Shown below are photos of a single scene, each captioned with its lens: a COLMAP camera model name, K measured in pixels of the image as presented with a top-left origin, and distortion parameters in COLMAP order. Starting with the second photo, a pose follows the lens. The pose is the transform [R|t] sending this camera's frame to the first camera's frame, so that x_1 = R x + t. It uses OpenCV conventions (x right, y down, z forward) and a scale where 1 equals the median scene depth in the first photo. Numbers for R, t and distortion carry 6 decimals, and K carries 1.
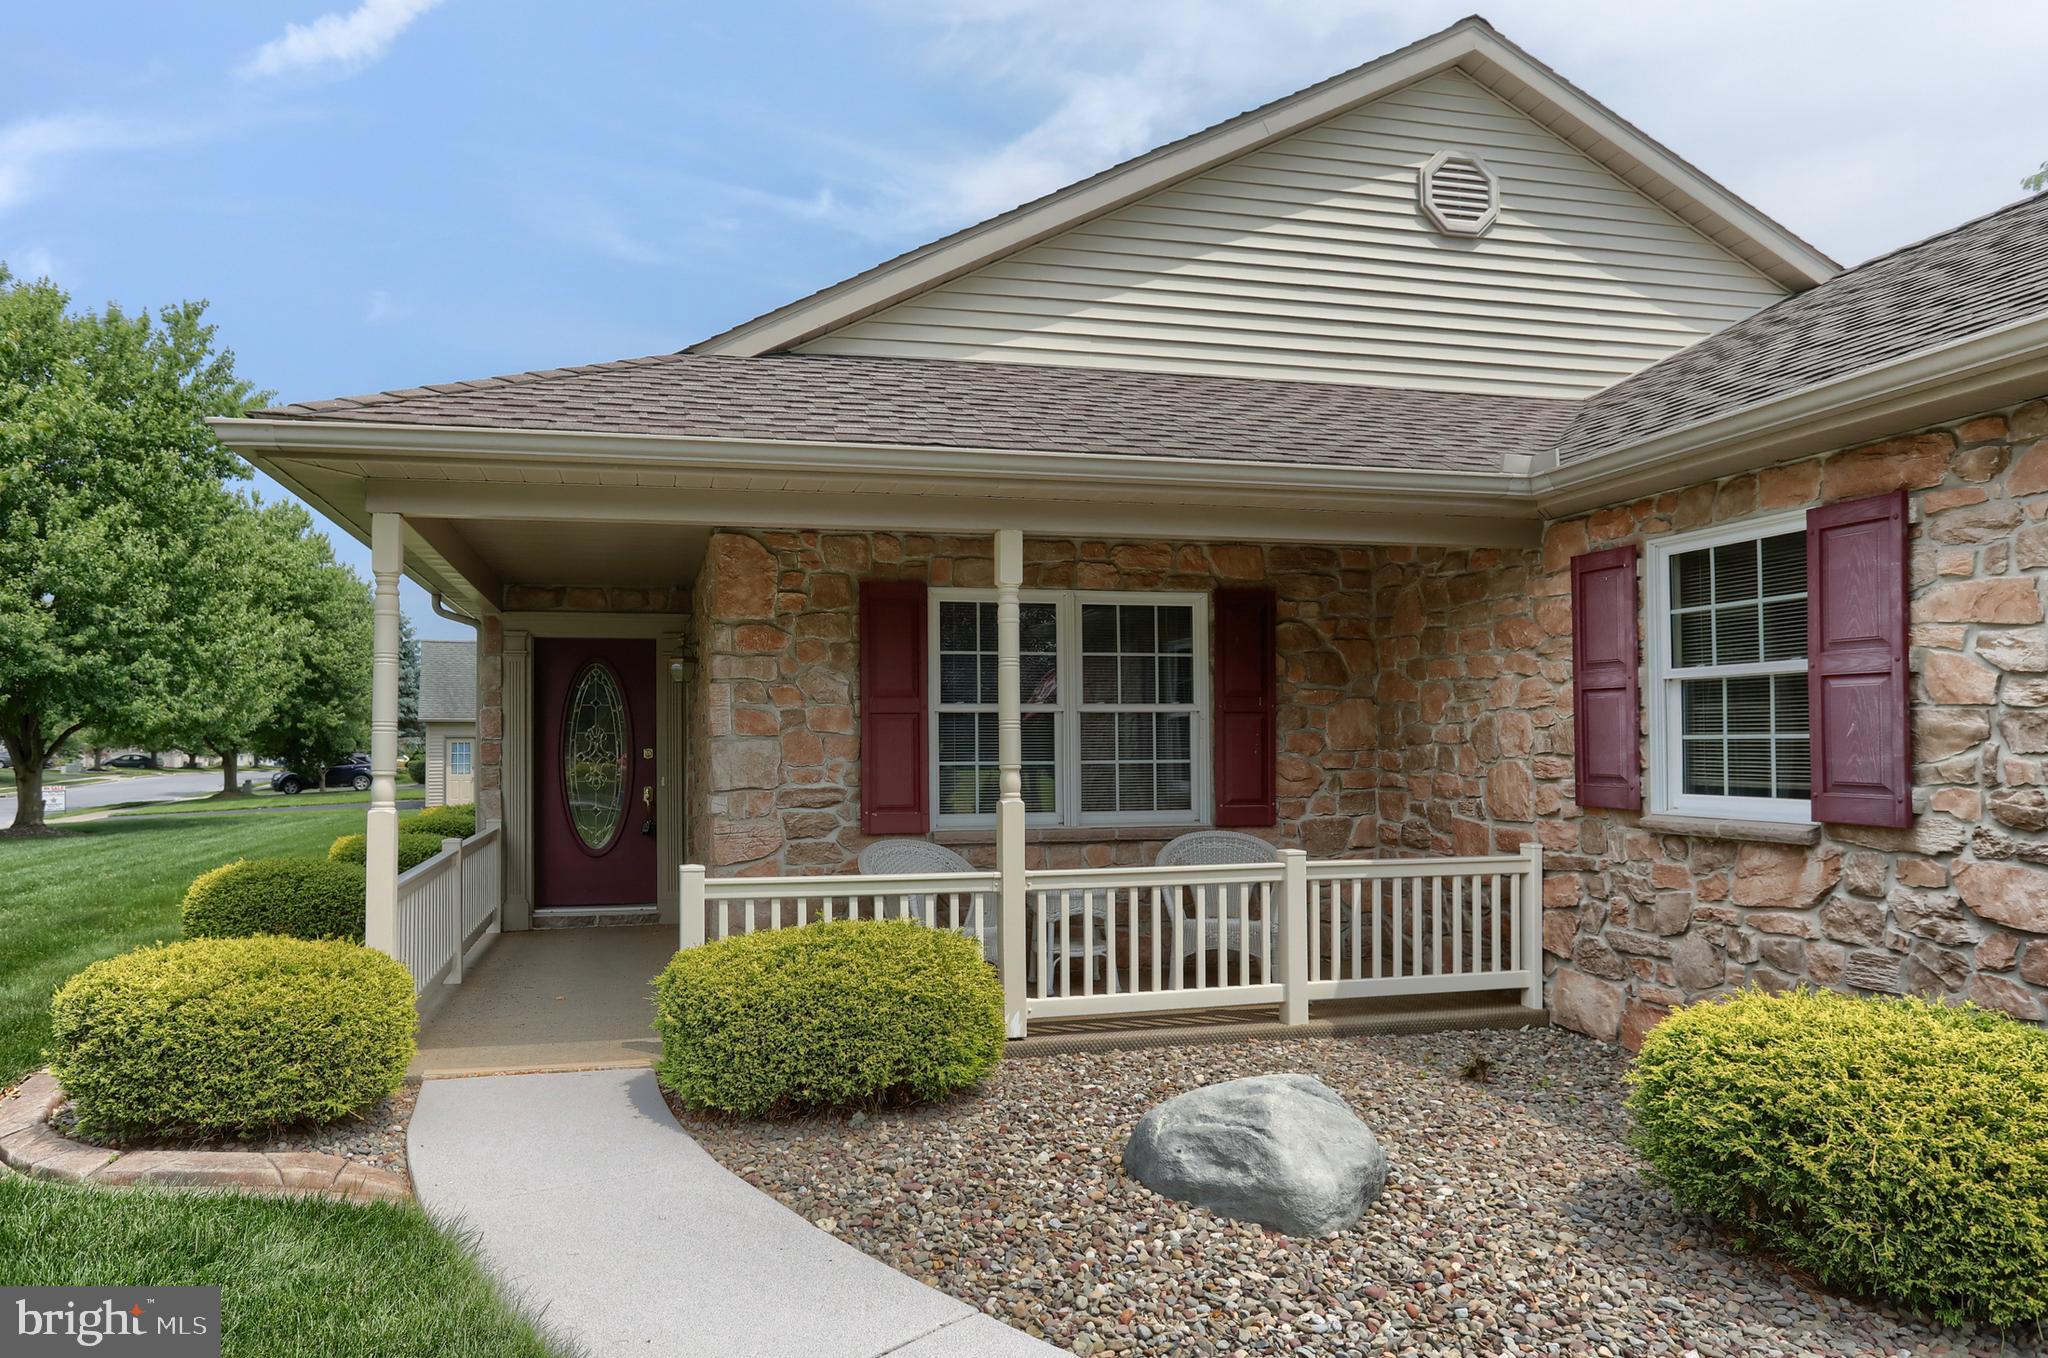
lens RADIAL K [[1183.8, 0, 915.6], [0, 1183.8, 688.7], [0, 0, 1]] dist [-0.014965, 0.001952]
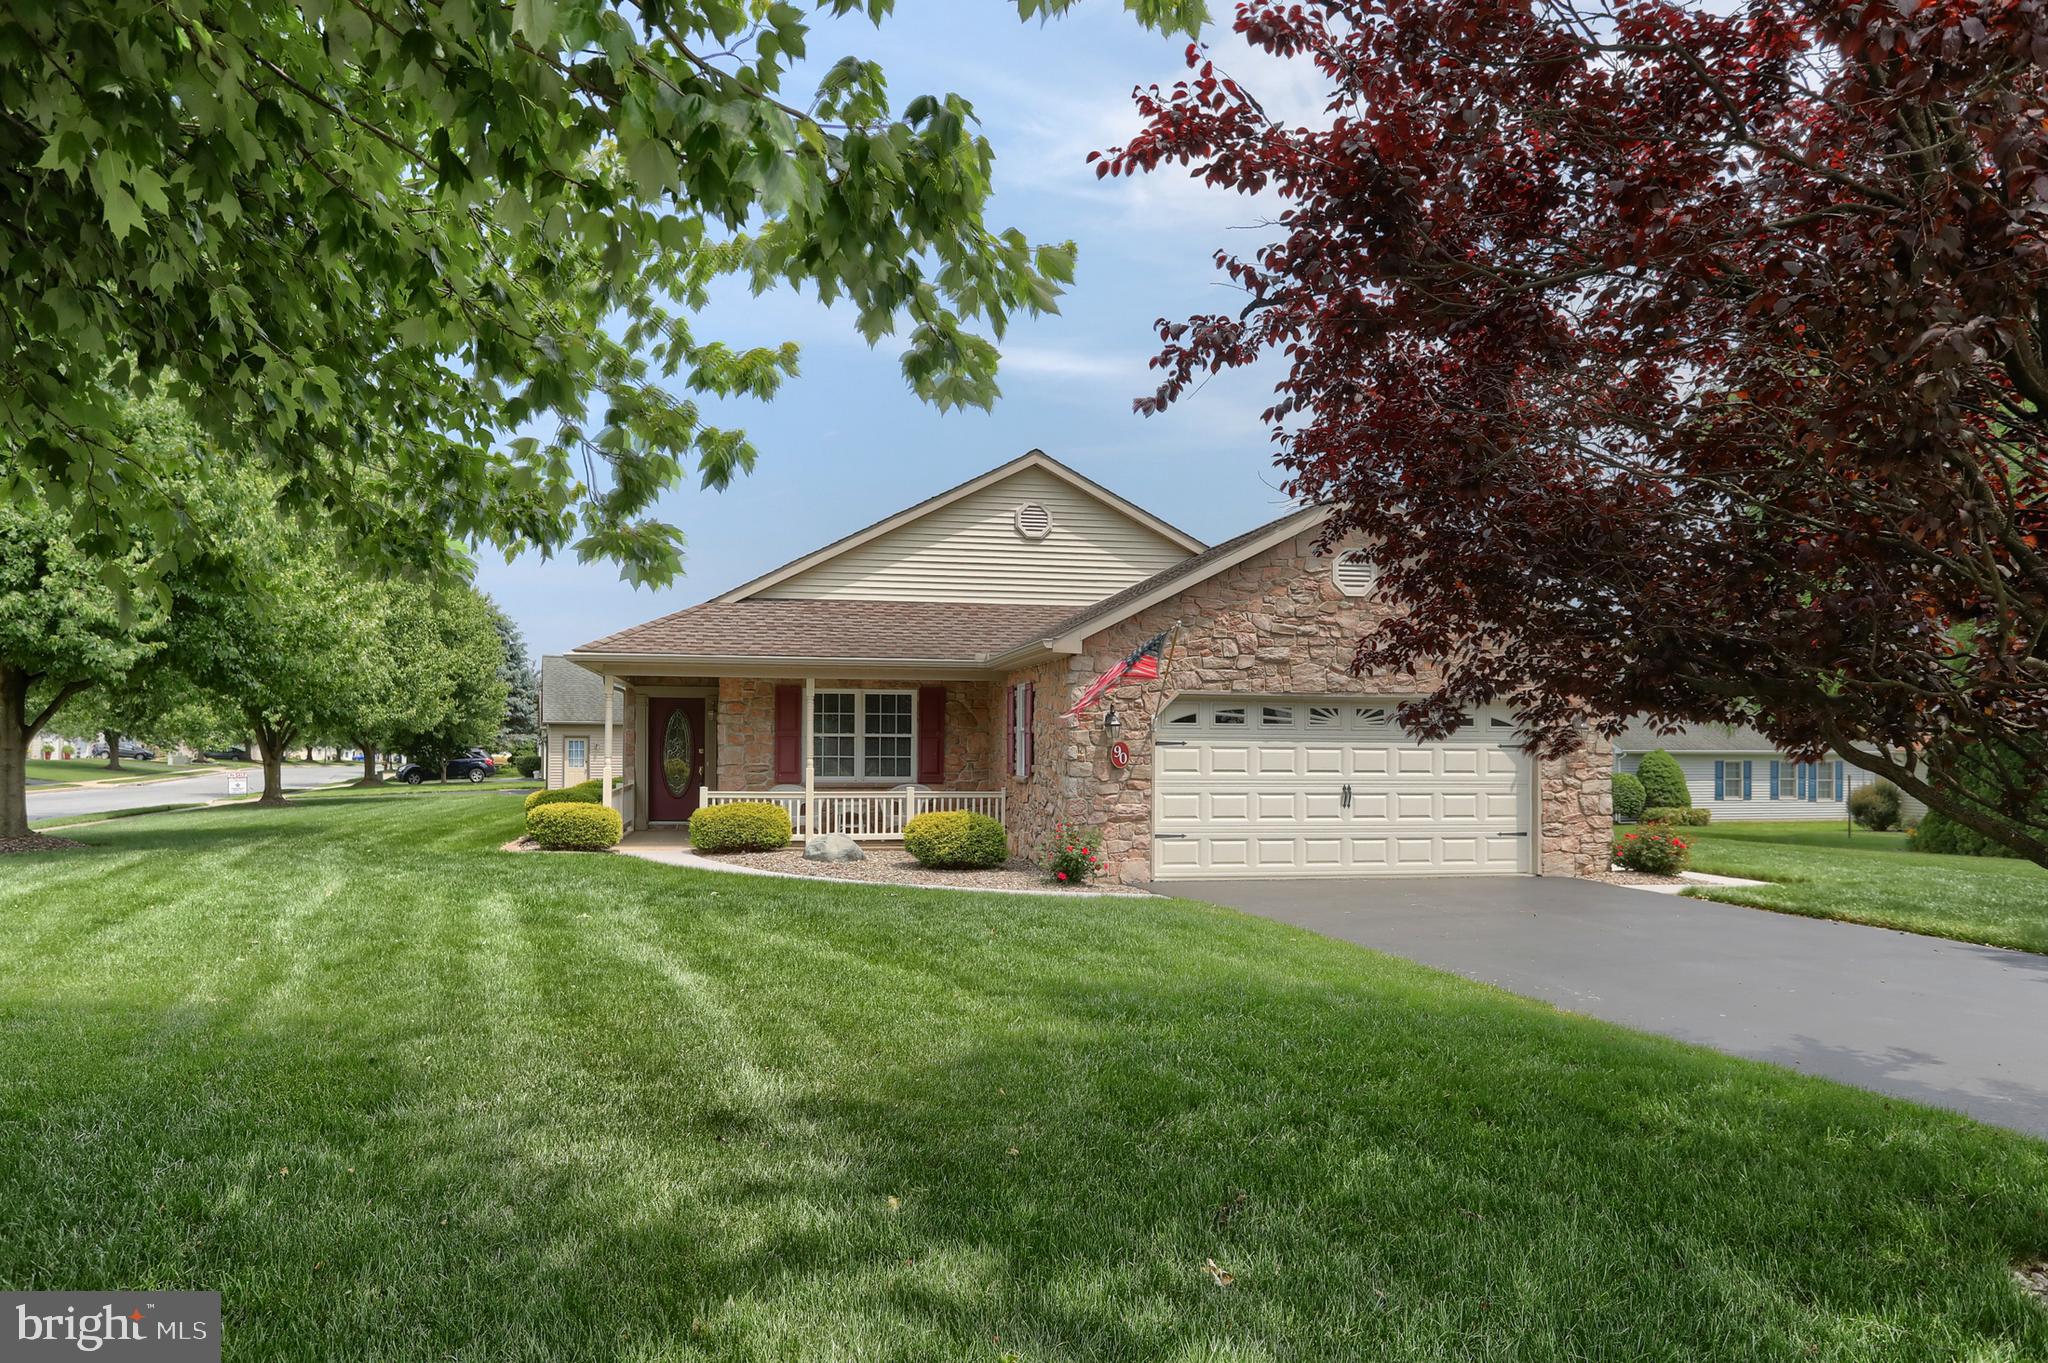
lens RADIAL K [[1395.1, 0, 951.9], [0, 1395.1, 690.2], [0, 0, 1]] dist [0.026239, -0.000409]
pose [[0.996715, 0.010442, -0.080309, 0.594198], [-0.009819, 0.999919, 0.008147, -0.111942], [0.080387, -0.007332, 0.996737, -2.055994]]
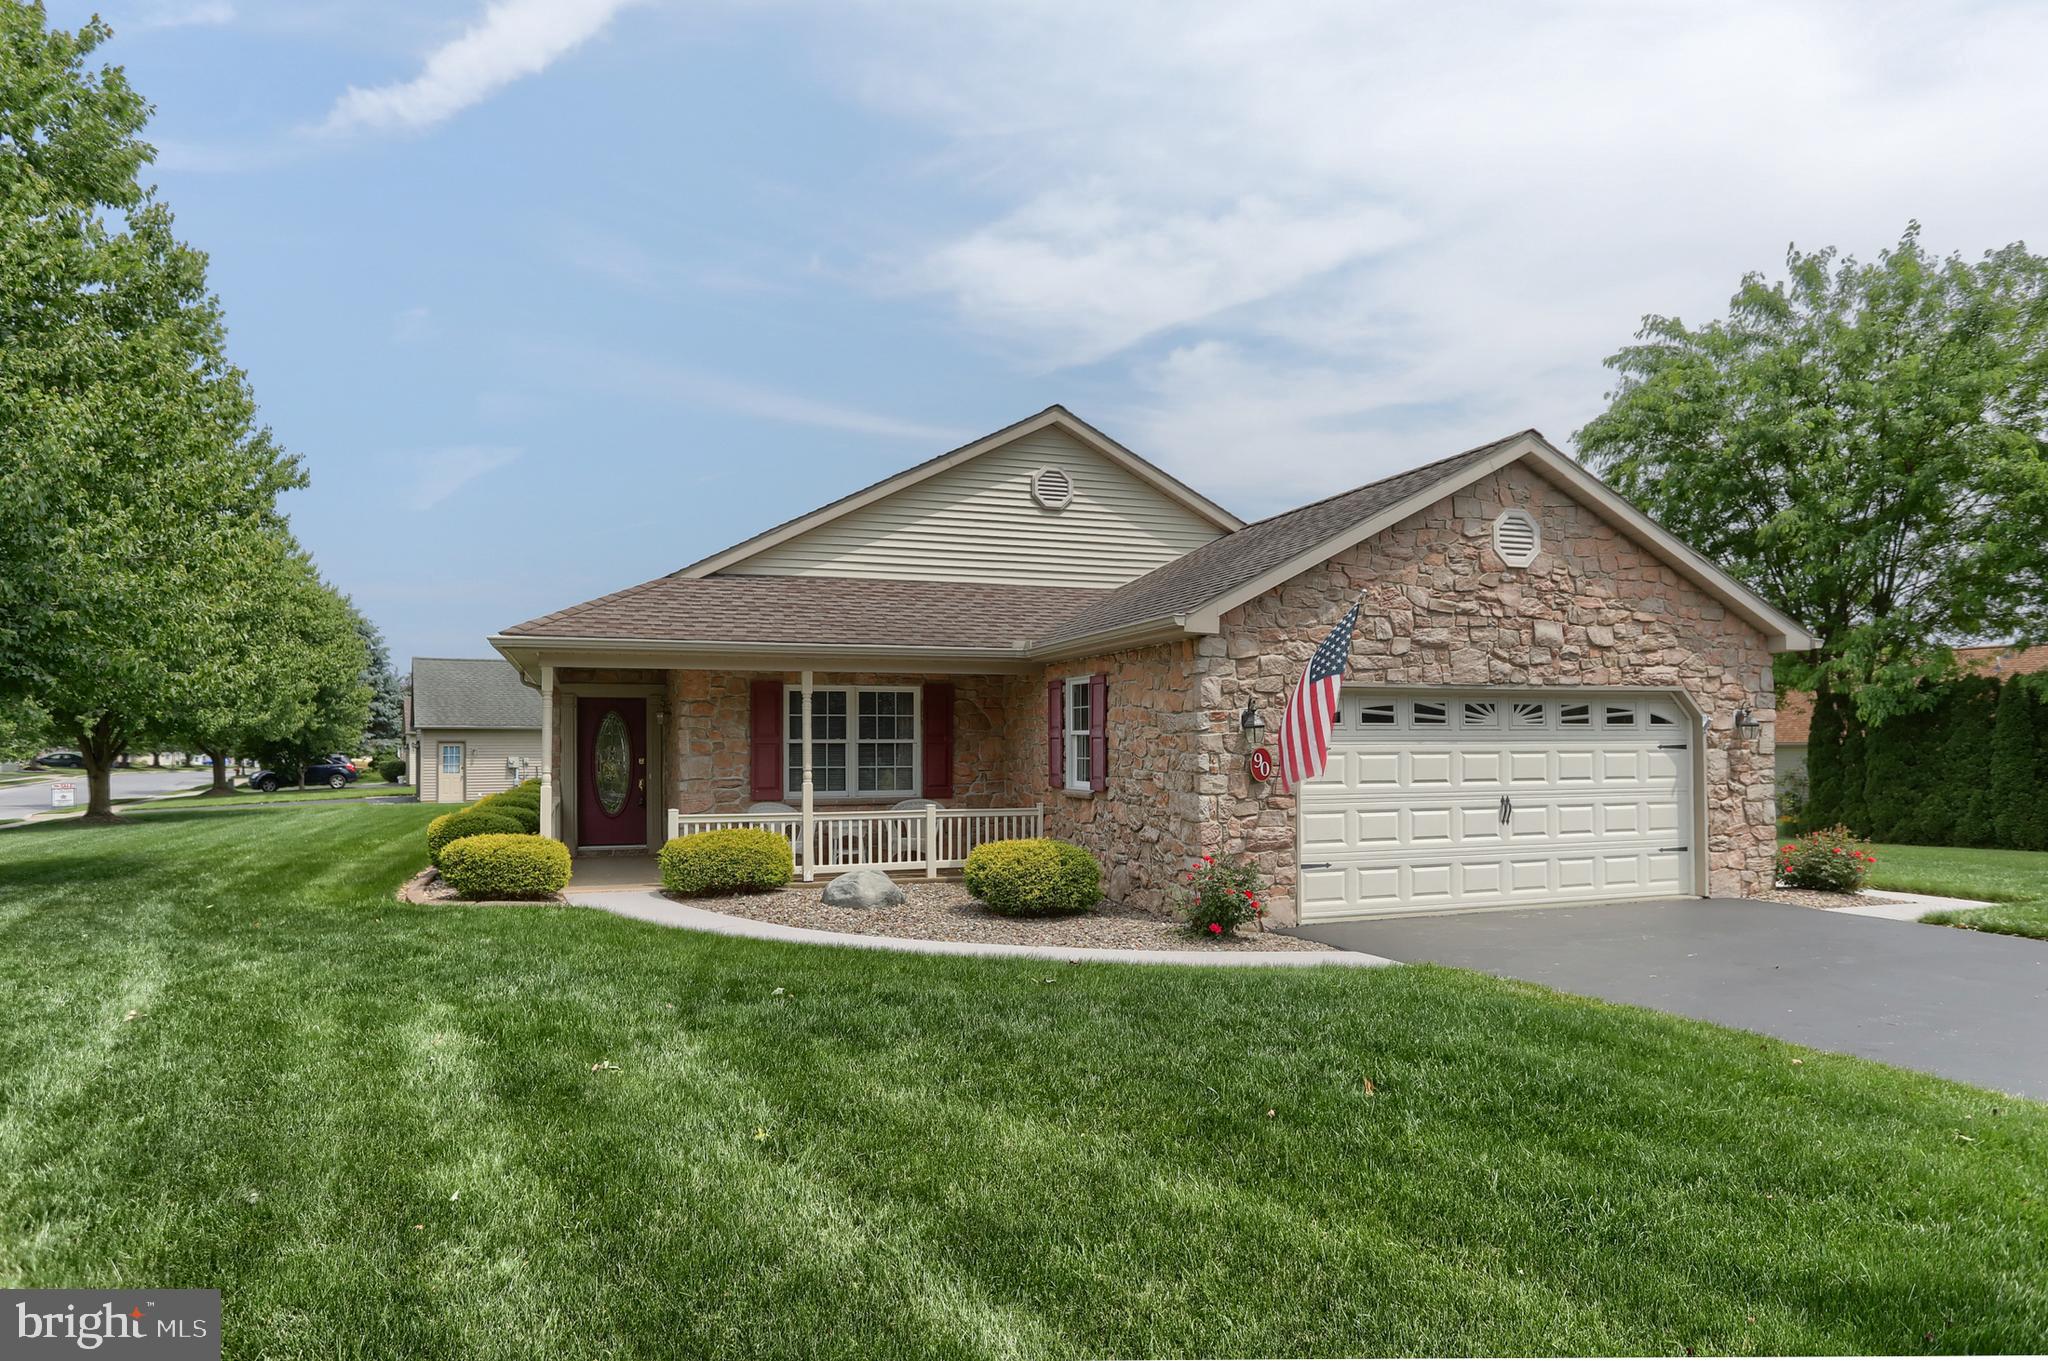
lens RADIAL K [[1208.1, 0, 985.6], [0, 1208.1, 700.3], [0, 0, 1]] dist [-0.025084, 0.038011]
pose [[0.995770, 0.005608, 0.091714, 0.176170], [-0.006673, 0.999914, 0.011301, -0.085842], [-0.091643, -0.011865, 0.995721, -1.209744]]
